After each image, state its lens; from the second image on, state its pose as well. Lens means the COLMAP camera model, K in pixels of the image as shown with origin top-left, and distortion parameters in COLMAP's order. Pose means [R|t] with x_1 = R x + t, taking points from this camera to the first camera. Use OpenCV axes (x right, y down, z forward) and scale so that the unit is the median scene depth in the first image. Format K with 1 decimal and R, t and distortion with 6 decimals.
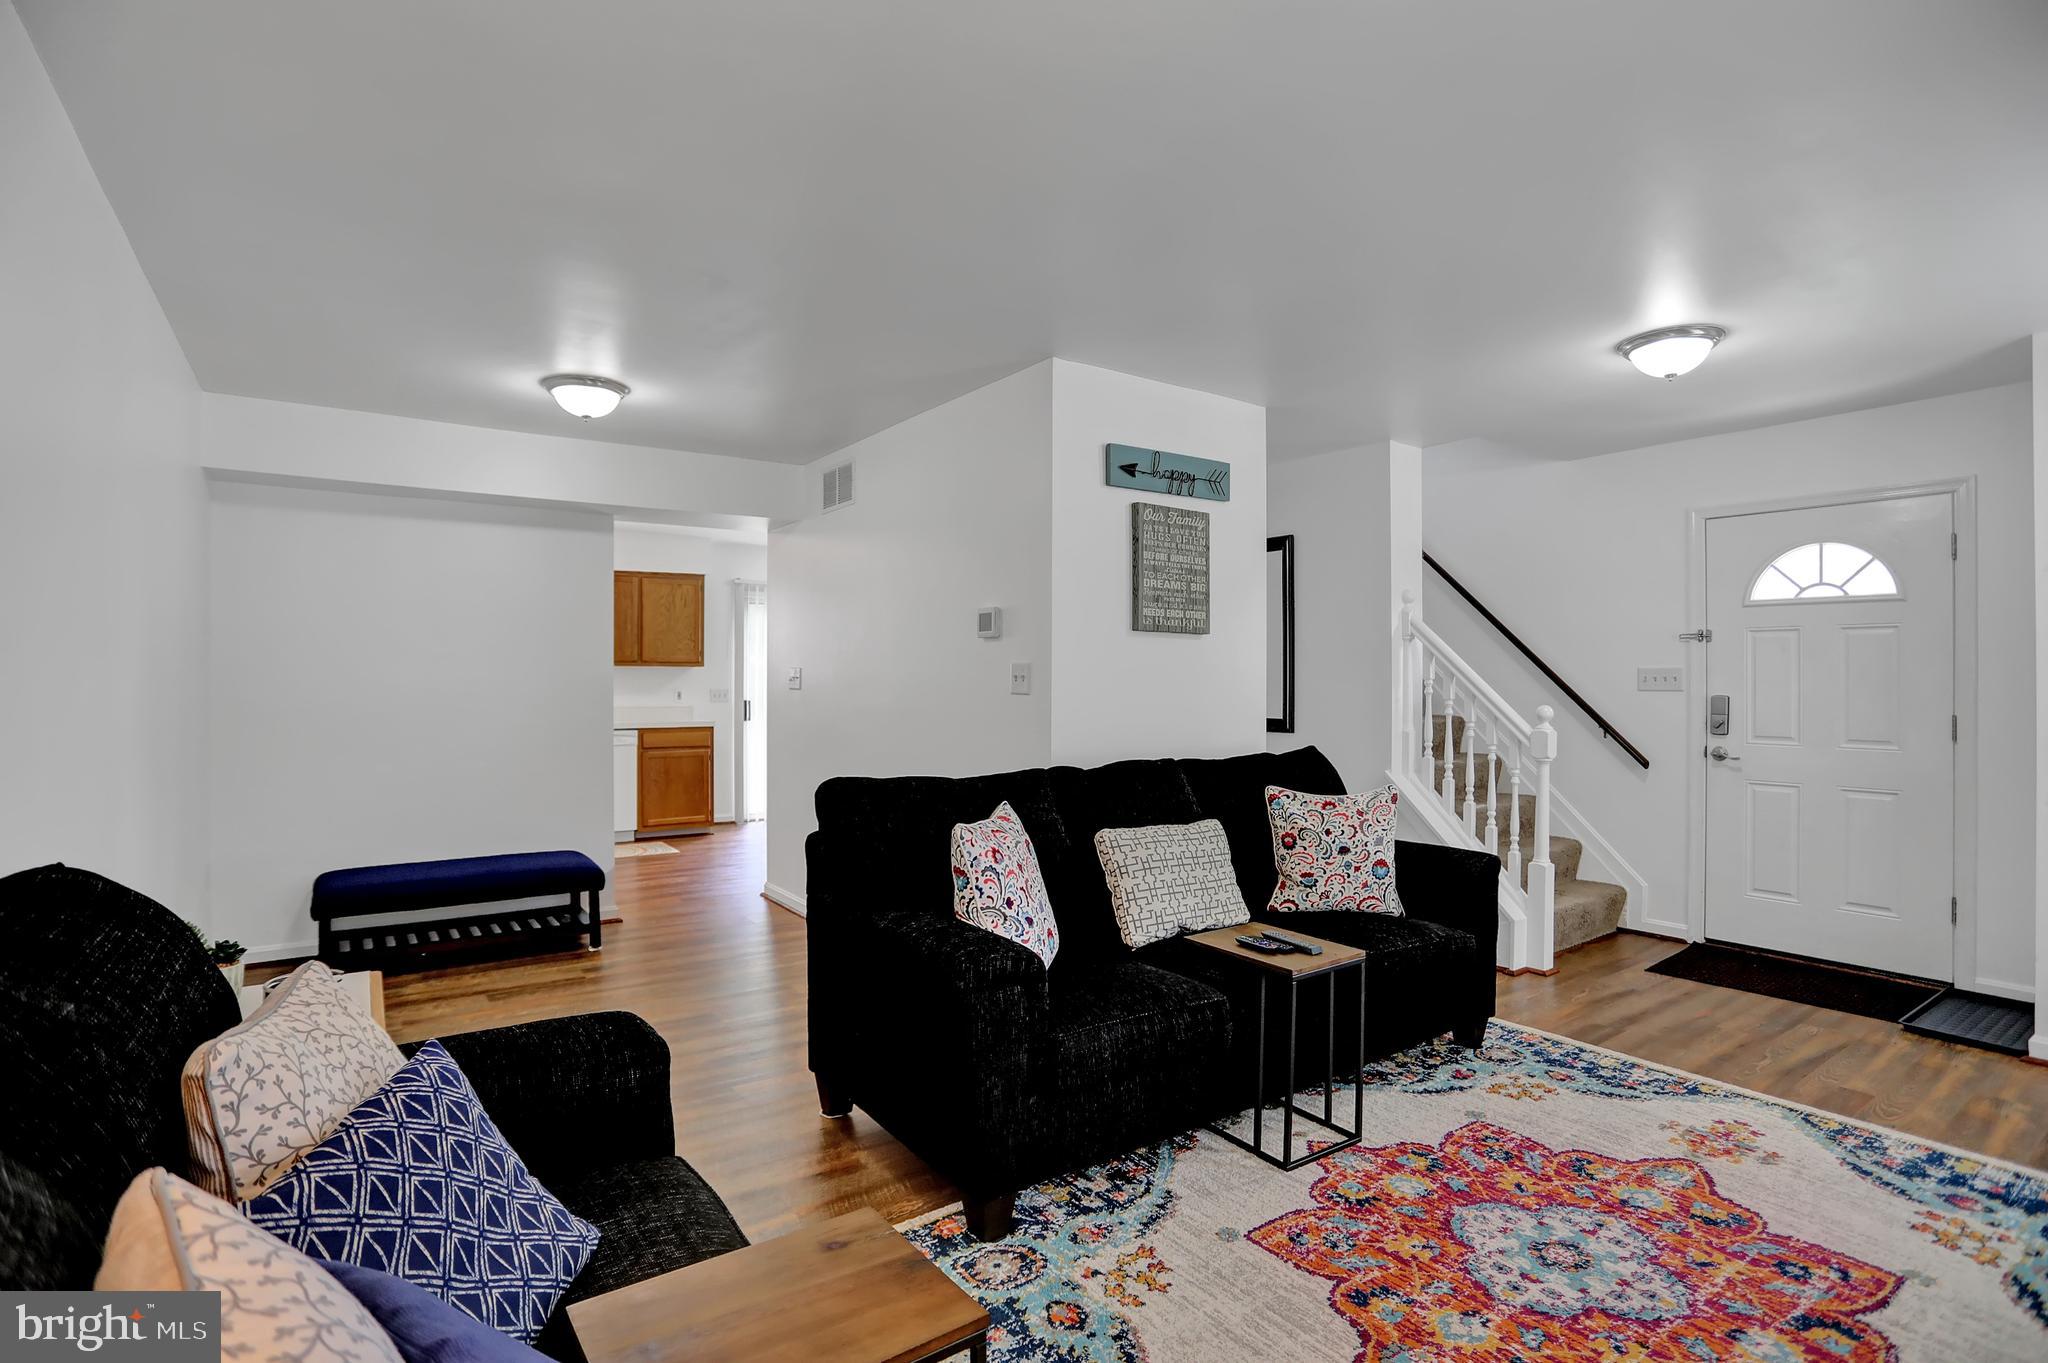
lens RADIAL K [[992.9, 0, 982.8], [0, 992.9, 685.4], [0, 0, 1]] dist [-0.025263, -0.002823]
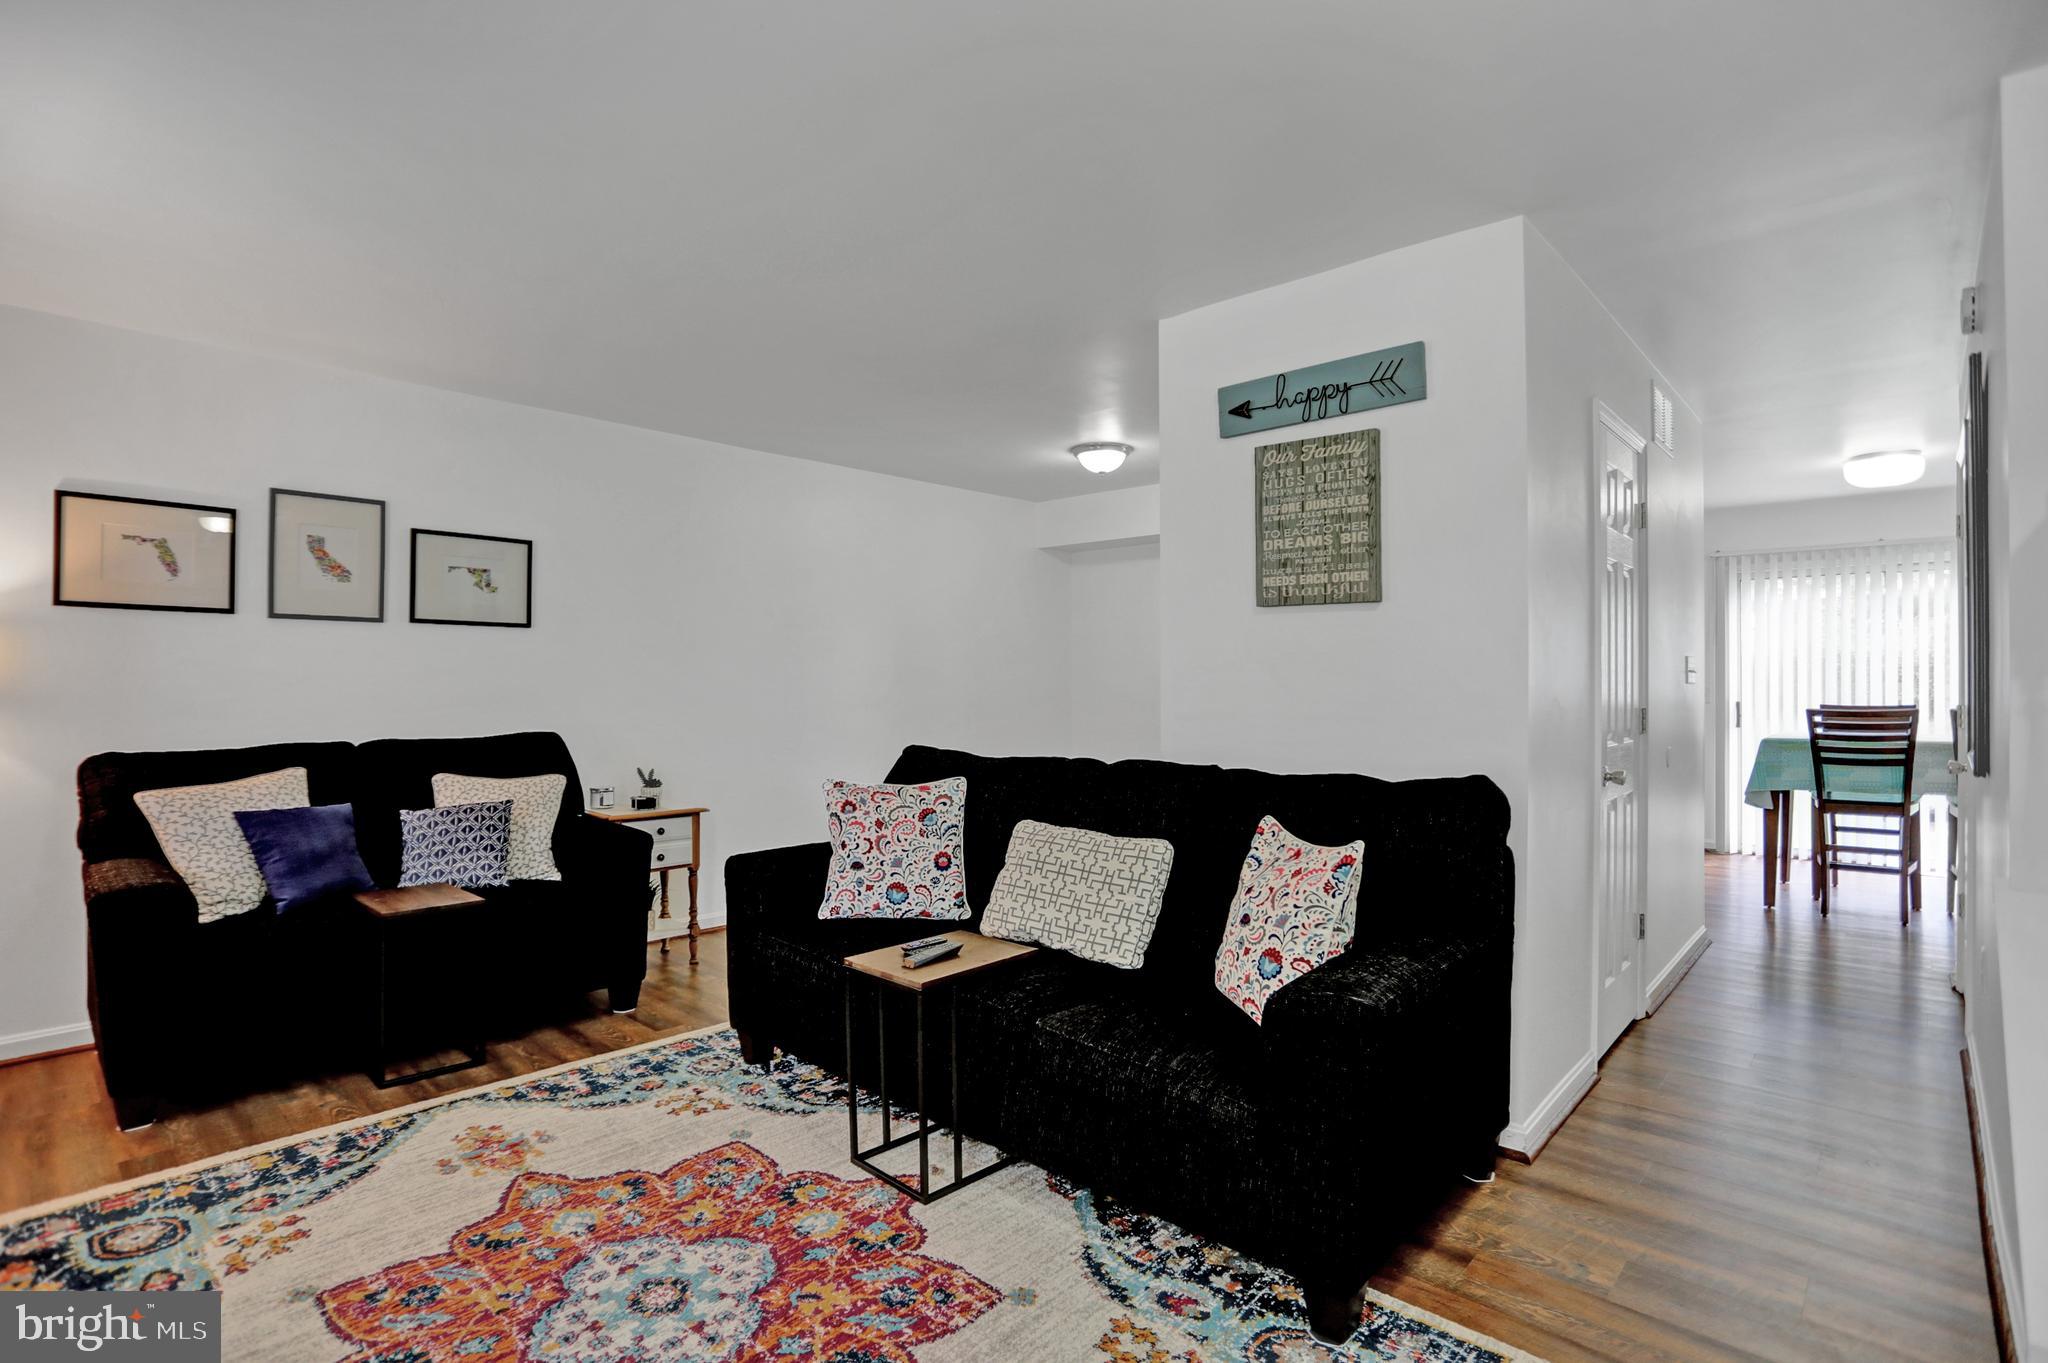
lens RADIAL K [[951.4, 0, 1023.9], [0, 951.4, 674.5], [0, 0, 1]] dist [-0.032315, 0.002122]
pose [[0.221376, -0.001821, -0.975187, 1.032949], [0.019797, 0.999801, 0.002627, -0.008268], [0.974988, -0.019888, 0.221368, 0.767852]]
